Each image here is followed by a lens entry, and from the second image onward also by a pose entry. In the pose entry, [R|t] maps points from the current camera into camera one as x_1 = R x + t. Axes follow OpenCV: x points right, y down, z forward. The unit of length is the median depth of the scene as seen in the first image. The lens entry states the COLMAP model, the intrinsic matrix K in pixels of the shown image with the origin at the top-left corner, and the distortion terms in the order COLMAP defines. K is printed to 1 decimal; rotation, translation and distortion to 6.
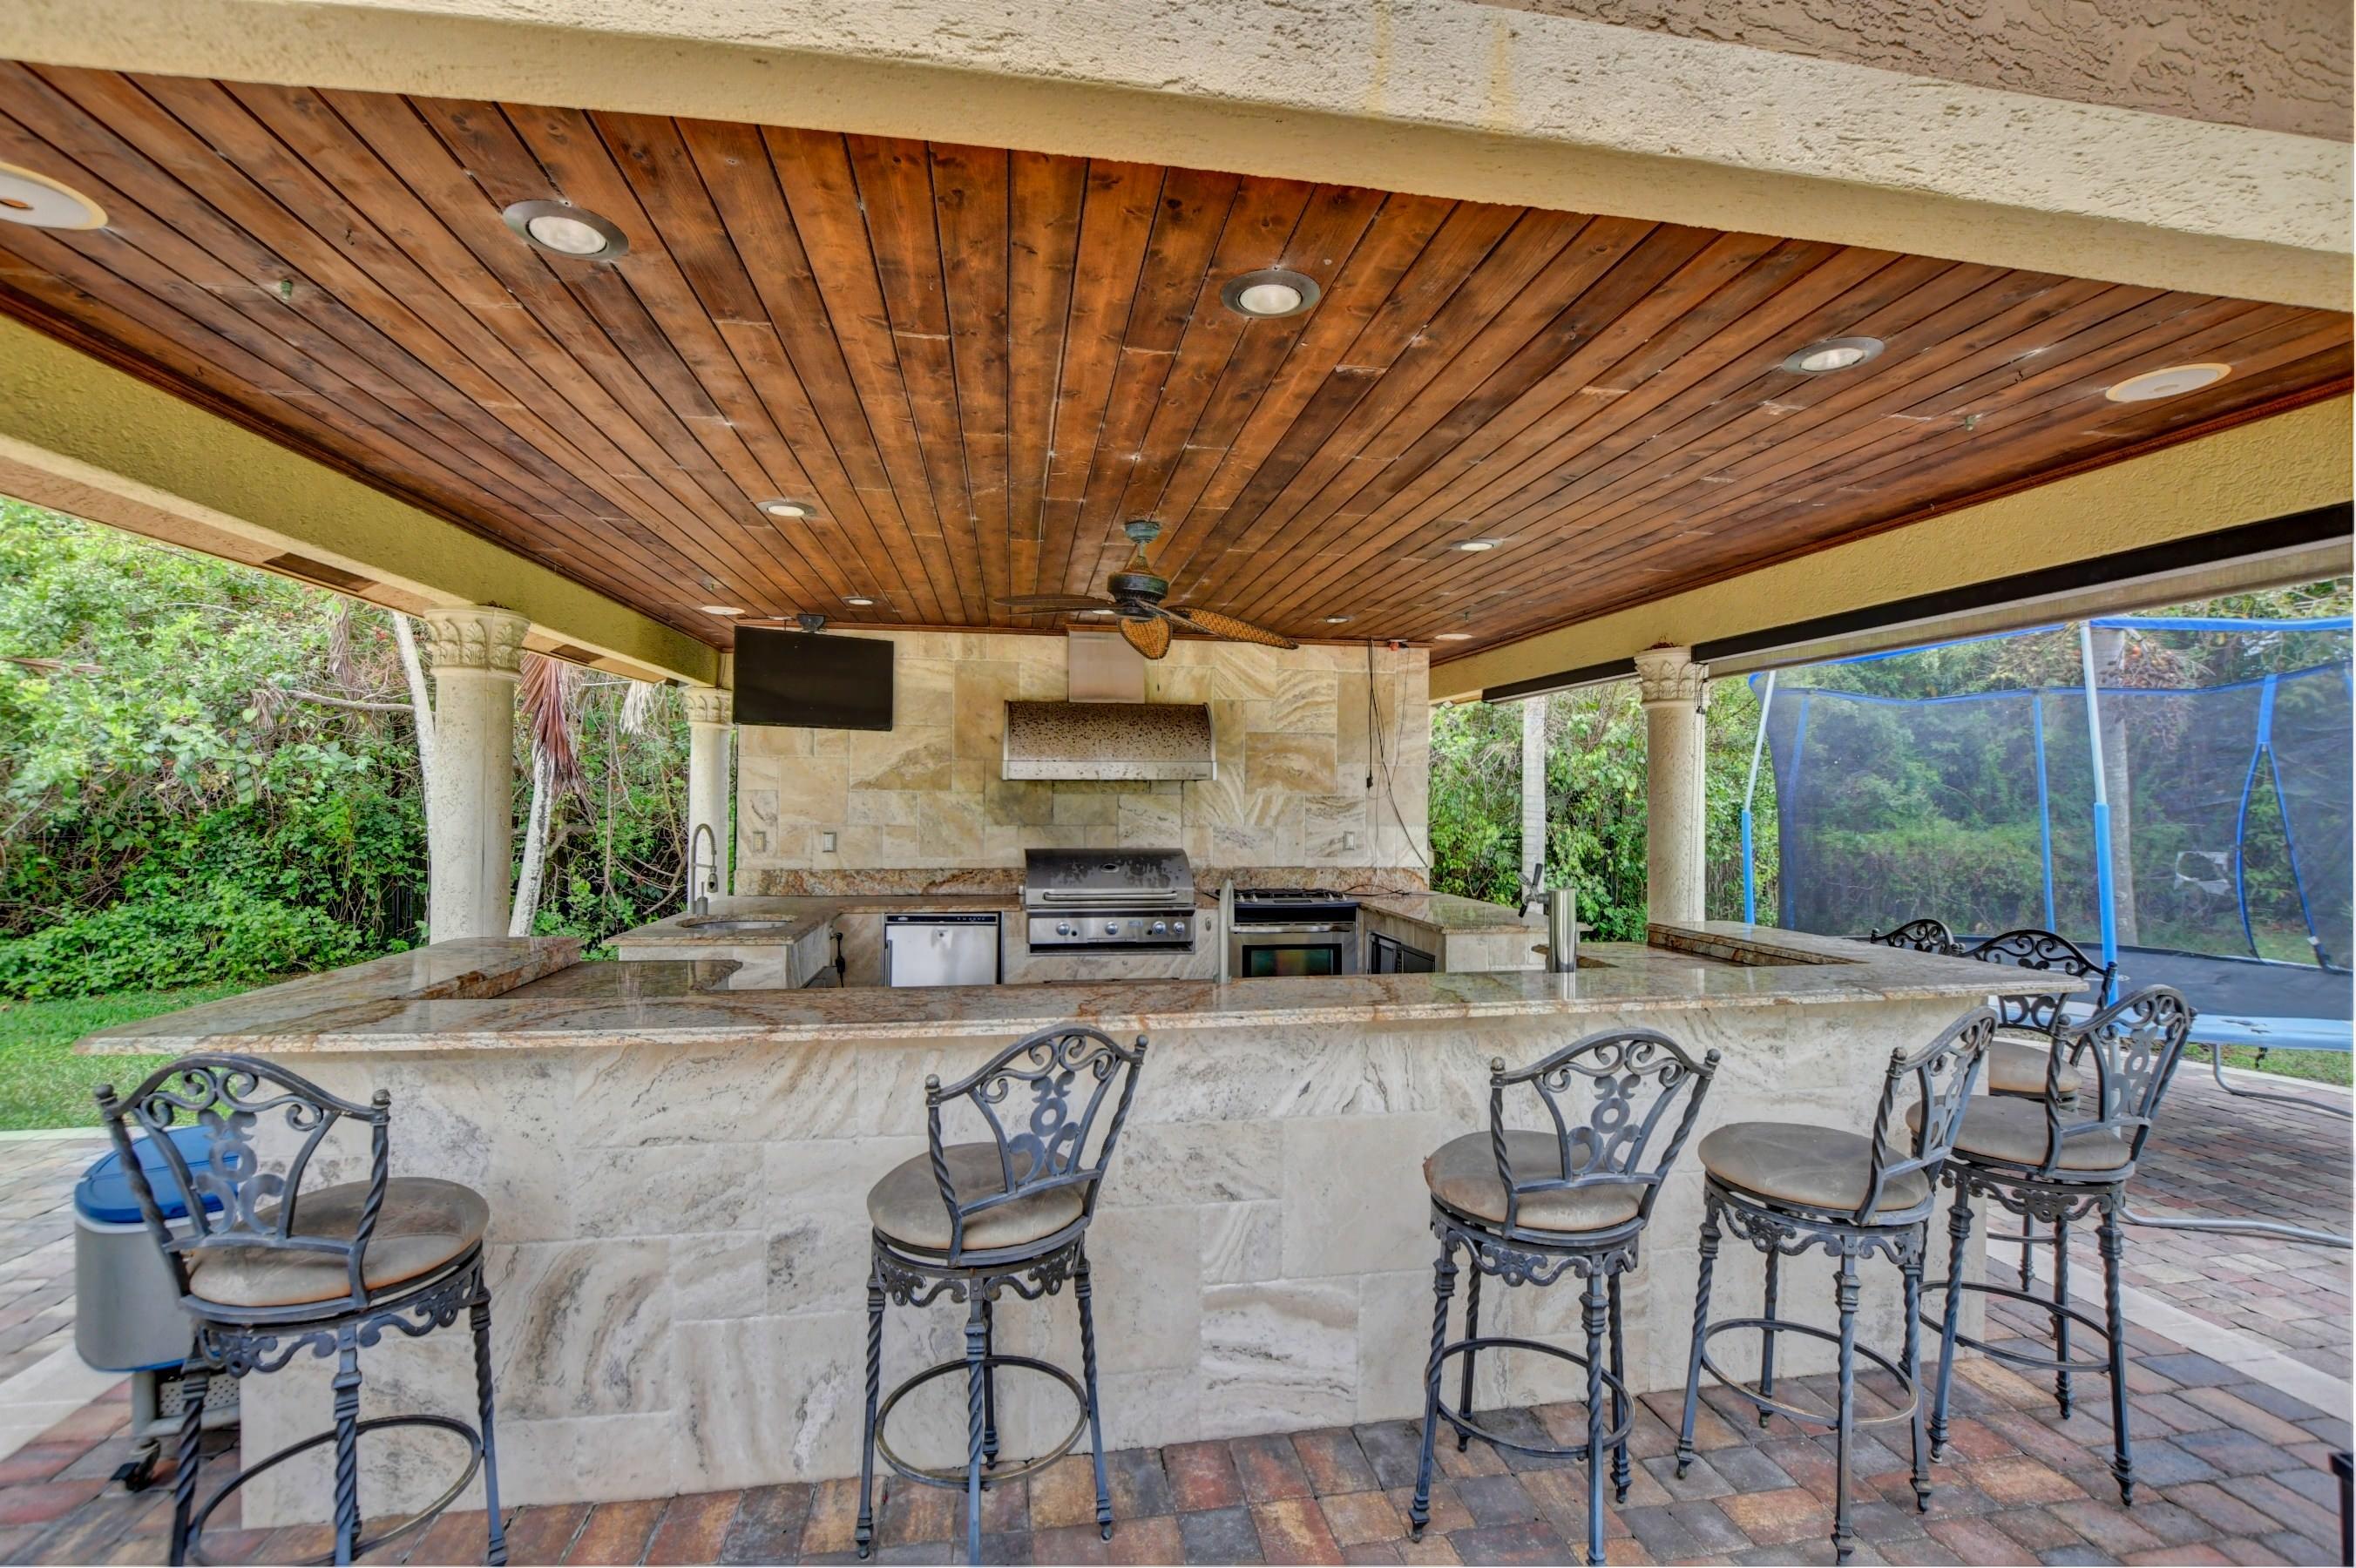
lens RADIAL K [[1030.6, 0, 1187.1], [0, 1030.6, 782.2], [0, 0, 1]] dist [-0.028327, 0.000986]
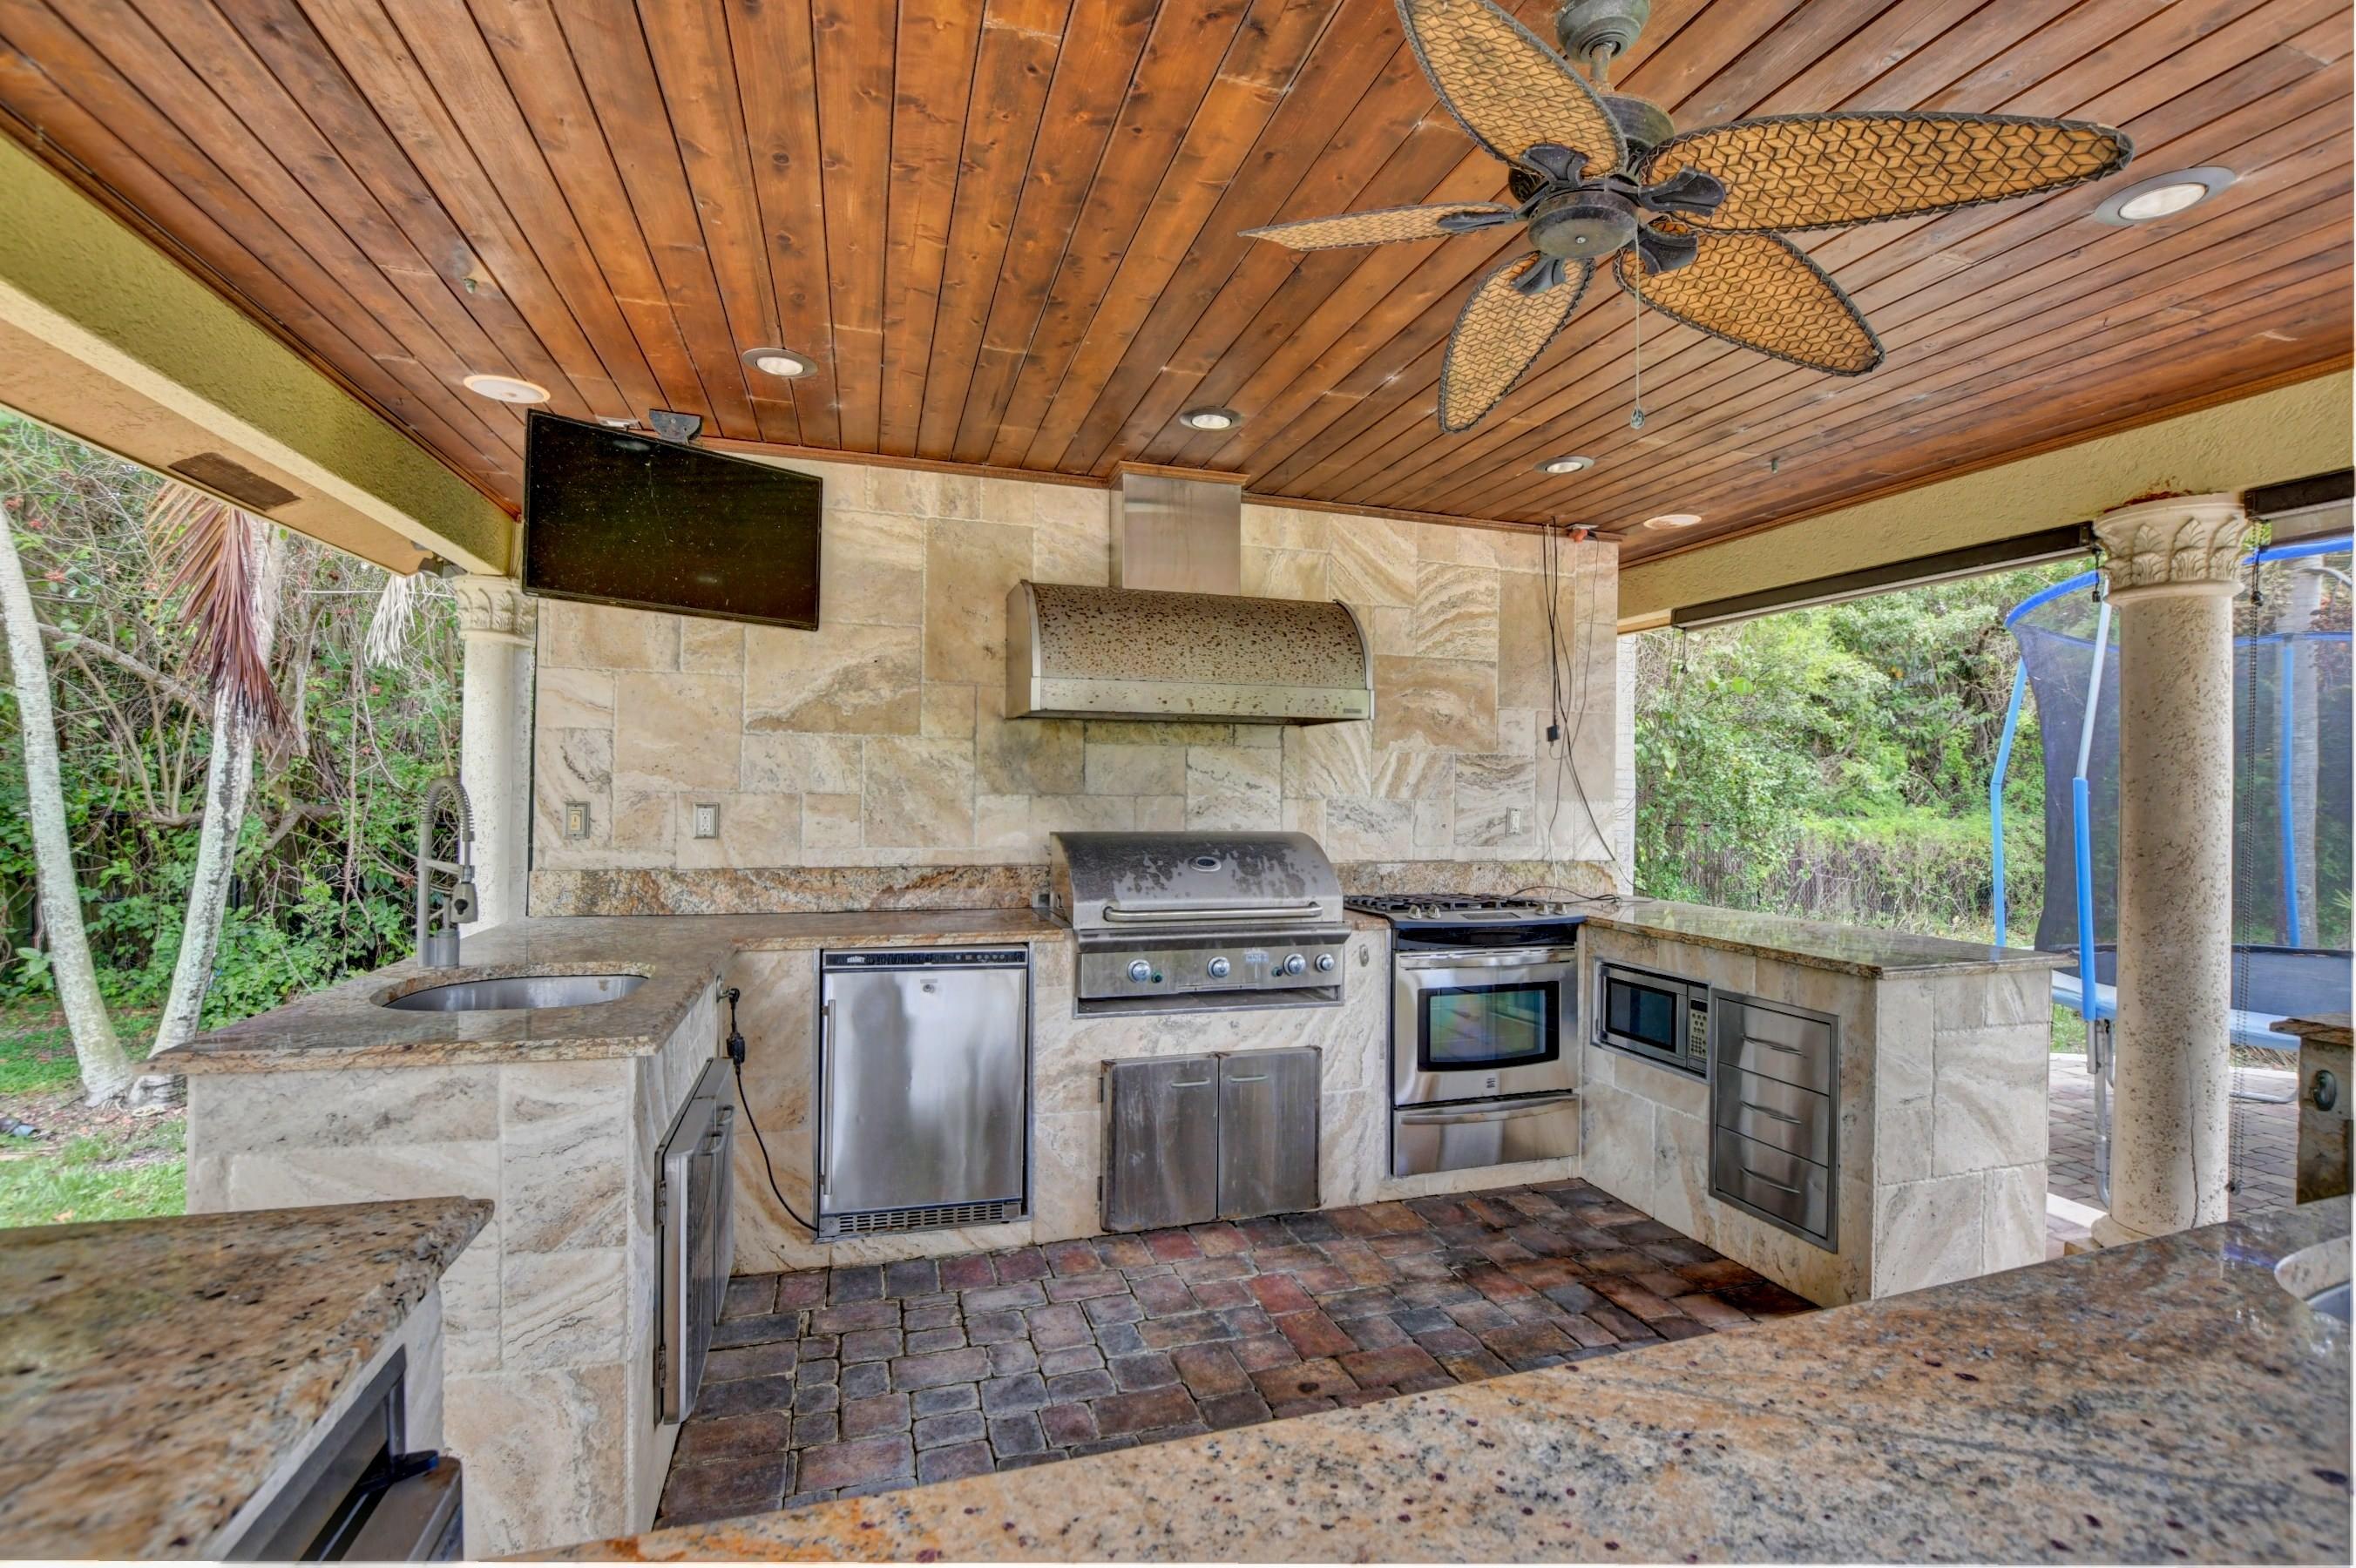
lens RADIAL K [[1030.6, 0, 1189.4], [0, 1030.6, 786.3], [0, 0, 1]] dist [-0.028327, 0.000986]
pose [[0.990578, 0.005827, 0.136827, -0.155375], [-0.007487, 0.999904, 0.011623, 0.029495], [-0.136746, -0.012538, 0.990527, 0.386139]]
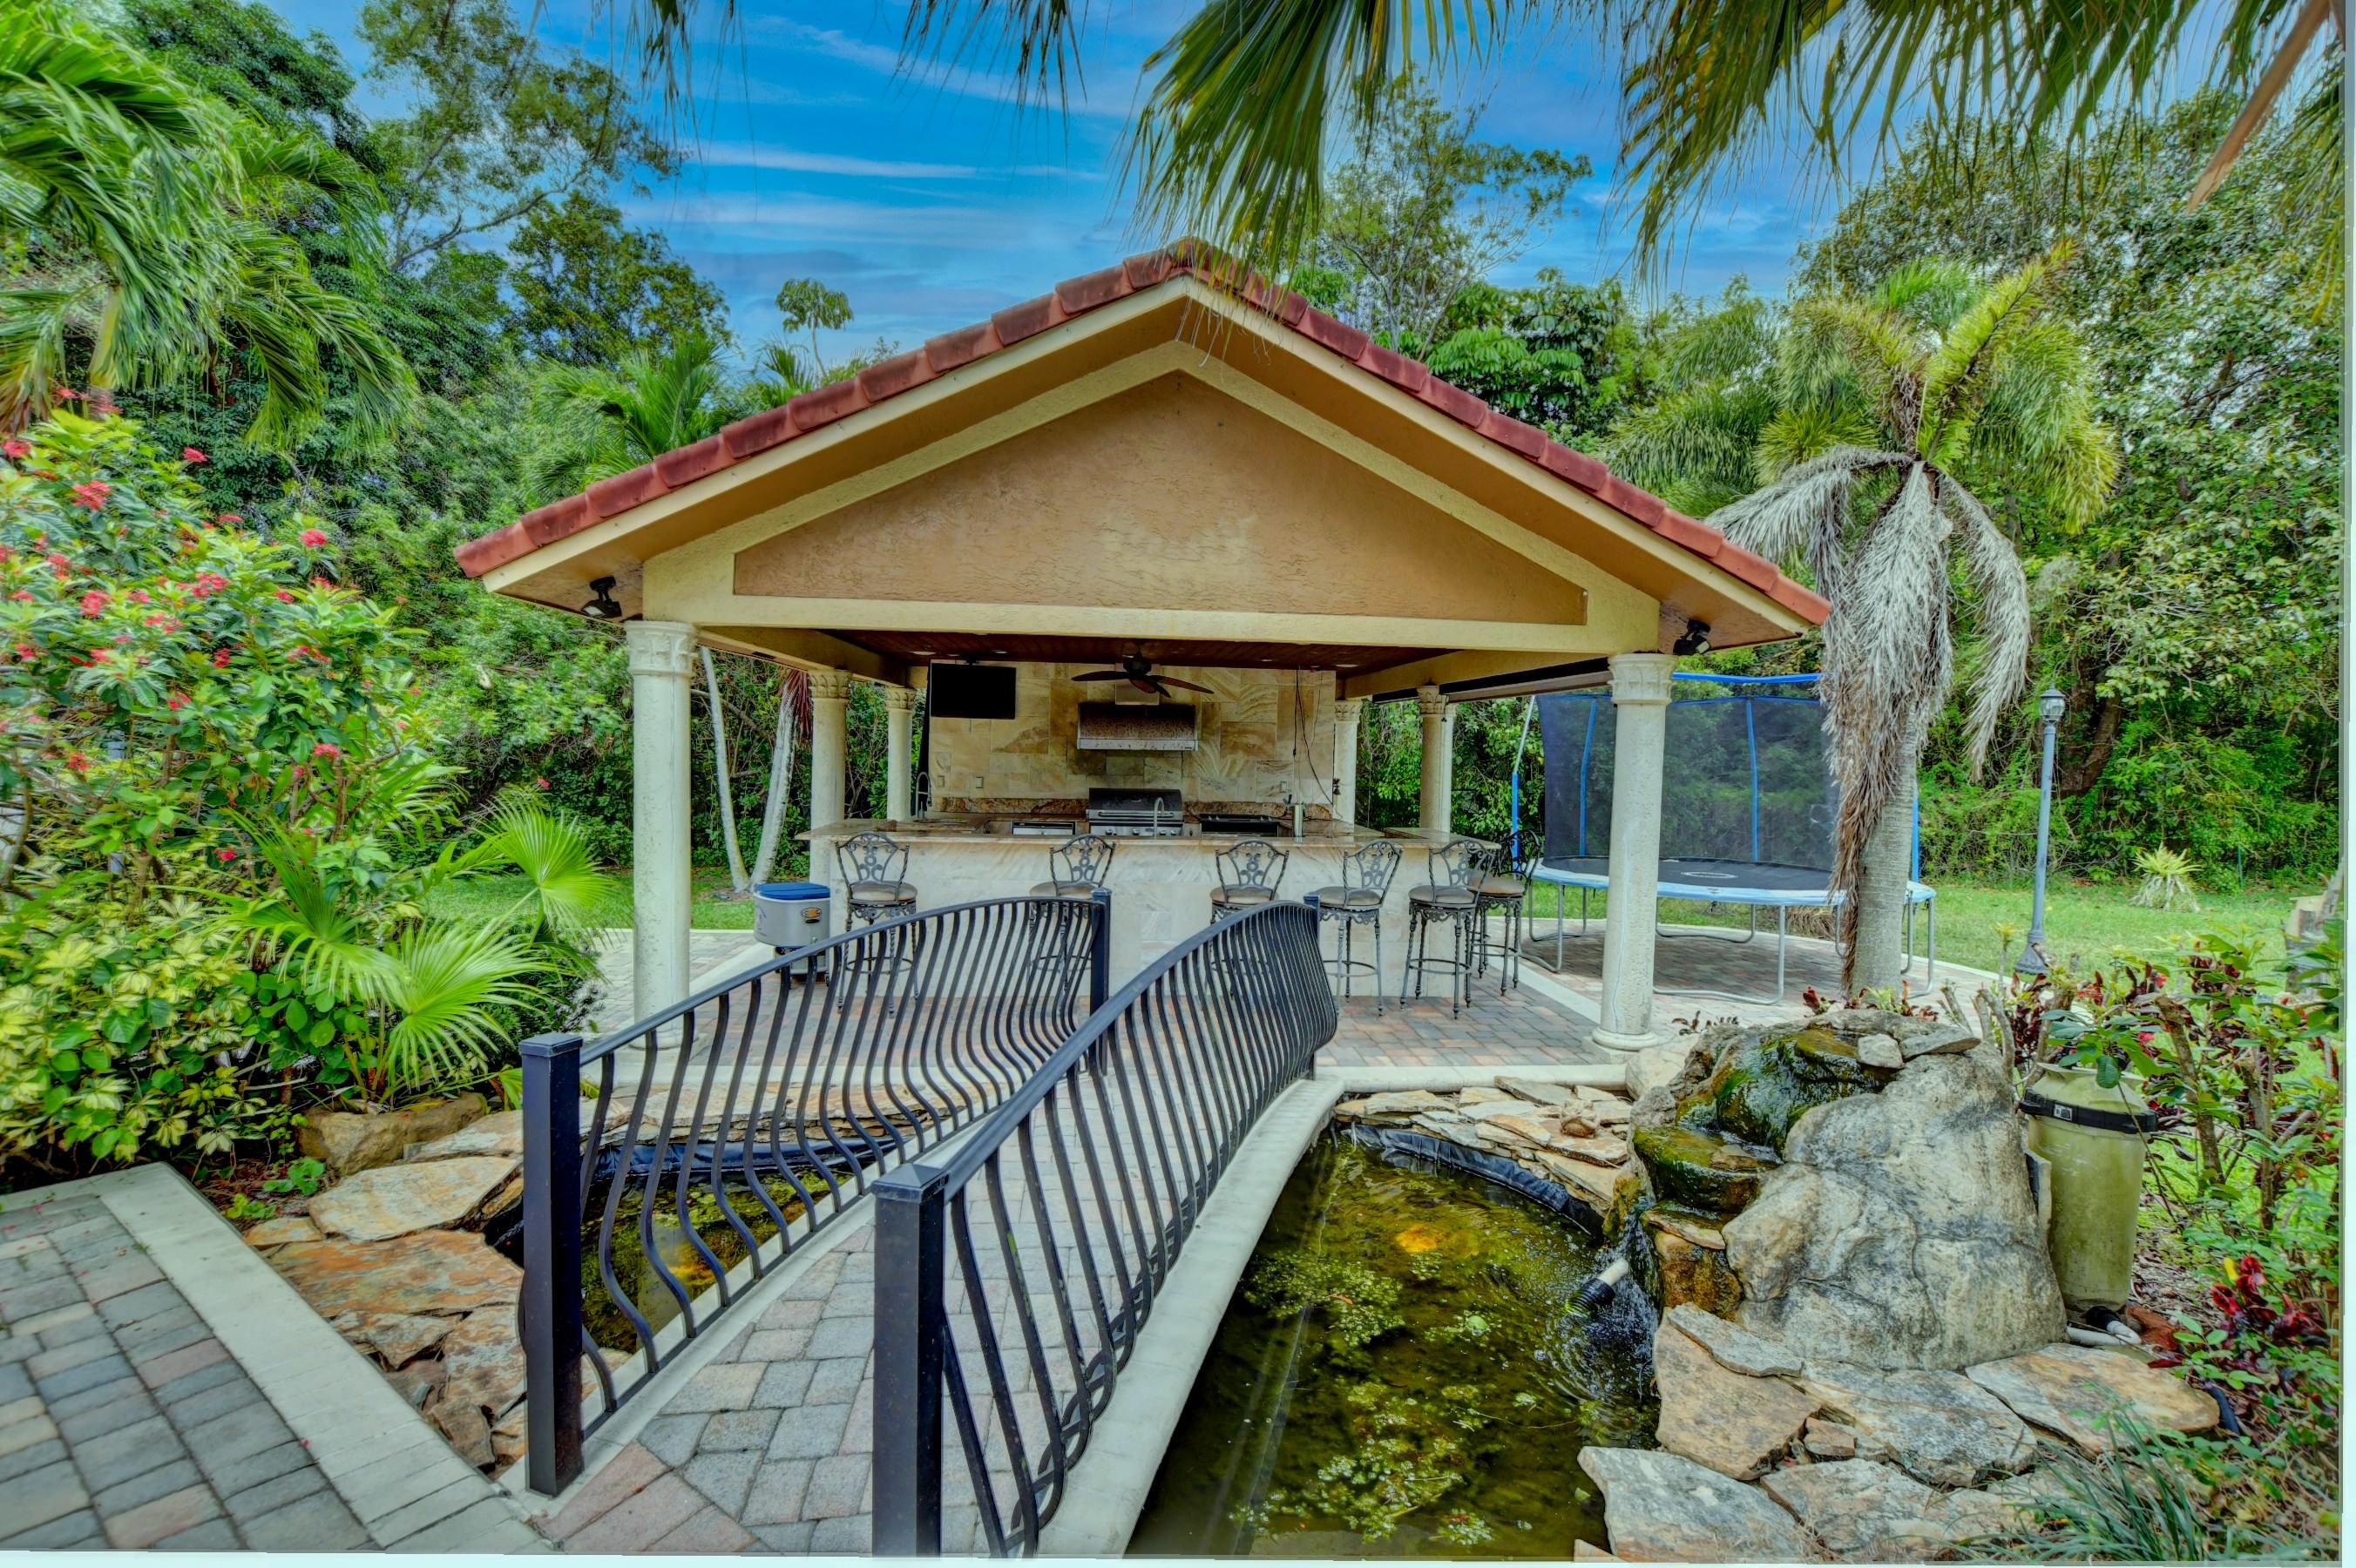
lens RADIAL K [[1030.6, 0, 1175.1], [0, 1030.6, 778.7], [0, 0, 1]] dist [-0.028327, 0.000986]
pose [[0.995807, 0.017307, -0.089824, 0.140928], [-0.013269, 0.998883, 0.045362, -0.032035], [0.090509, -0.043979, 0.994924, -0.709074]]
